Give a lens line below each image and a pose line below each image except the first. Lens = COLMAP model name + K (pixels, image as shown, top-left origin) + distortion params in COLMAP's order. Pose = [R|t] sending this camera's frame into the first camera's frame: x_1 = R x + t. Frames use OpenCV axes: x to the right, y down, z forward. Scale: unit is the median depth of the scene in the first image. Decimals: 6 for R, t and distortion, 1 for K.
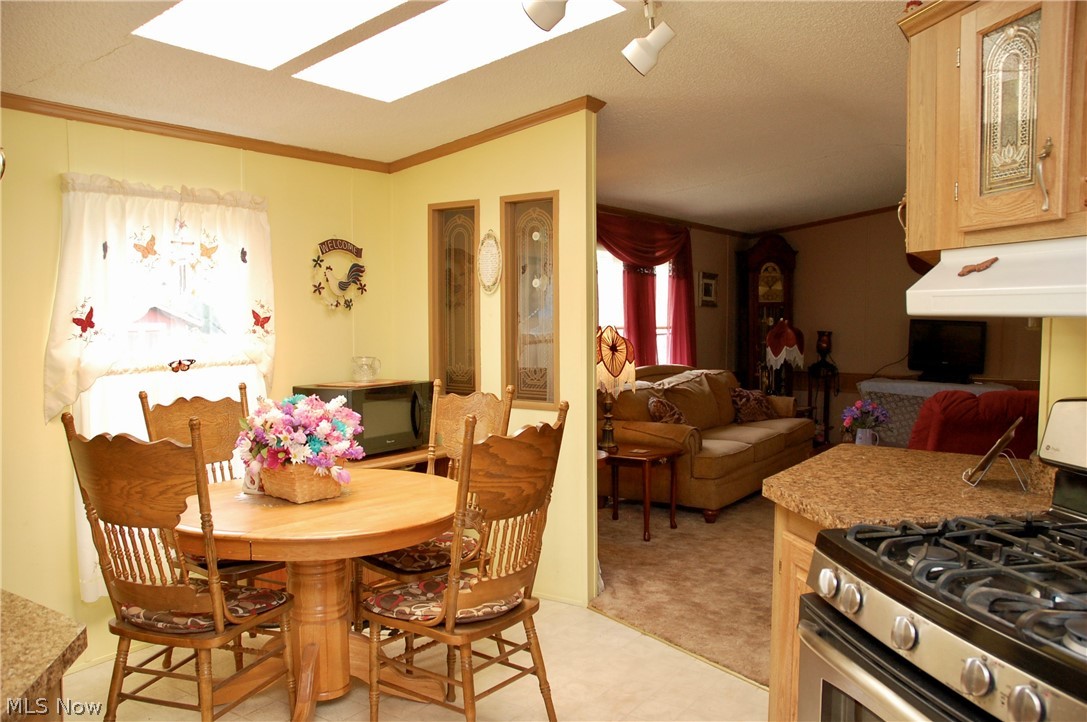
lens RADIAL K [[890.7, 0, 538.8], [0, 890.7, 376.7], [0, 0, 1]] dist [-0.140963, 0.180310]
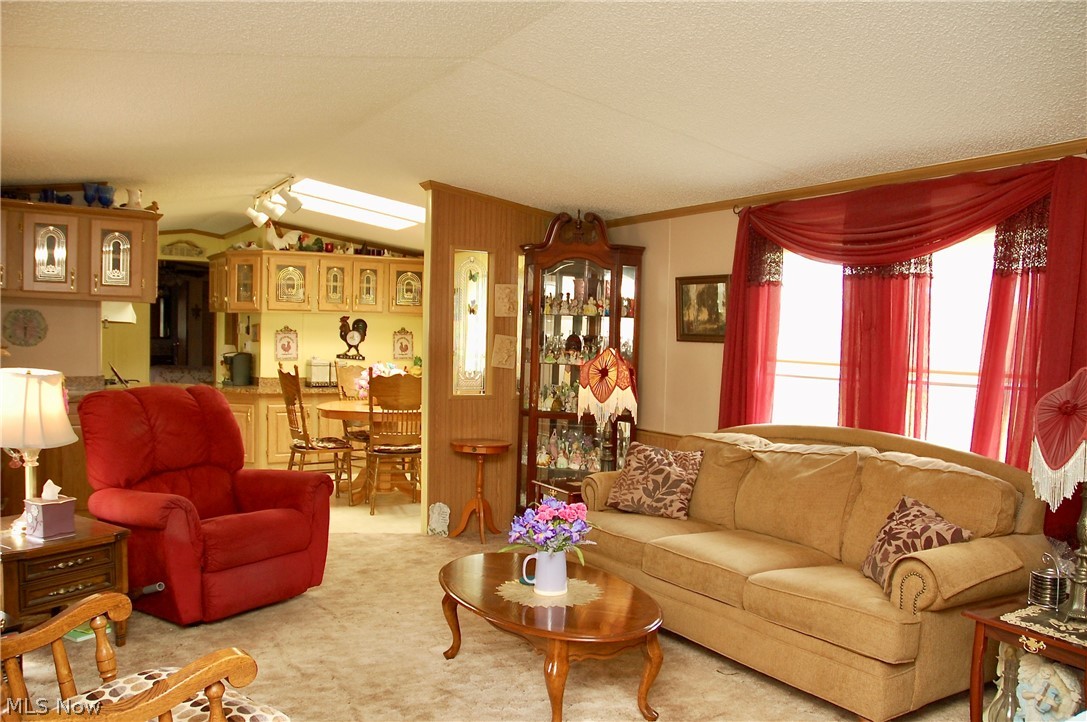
lens RADIAL K [[862.7, 0, 552.5], [0, 862.7, 376.2], [0, 0, 1]] dist [-0.173720, 0.153173]
pose [[-0.434294, 0.036369, -0.900036, 0.636911], [-0.083263, 0.993286, 0.080314, -0.067082], [0.896914, 0.109819, -0.428350, 0.921836]]
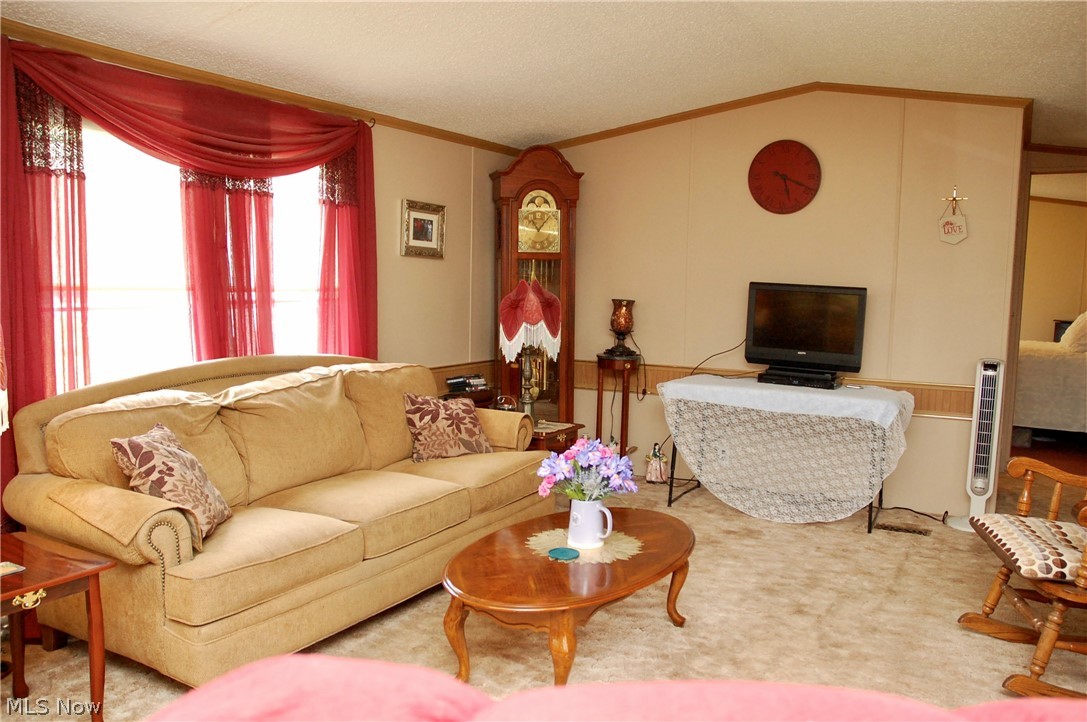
lens RADIAL K [[850.3, 0, 551.8], [0, 850.3, 375.3], [0, 0, 1]] dist [-0.176119, 0.162466]
pose [[0.997617, 0.009940, 0.068269, 0.246744], [-0.012501, 0.999230, 0.037194, -0.020063], [-0.067846, -0.037958, 0.996973, 0.412938]]
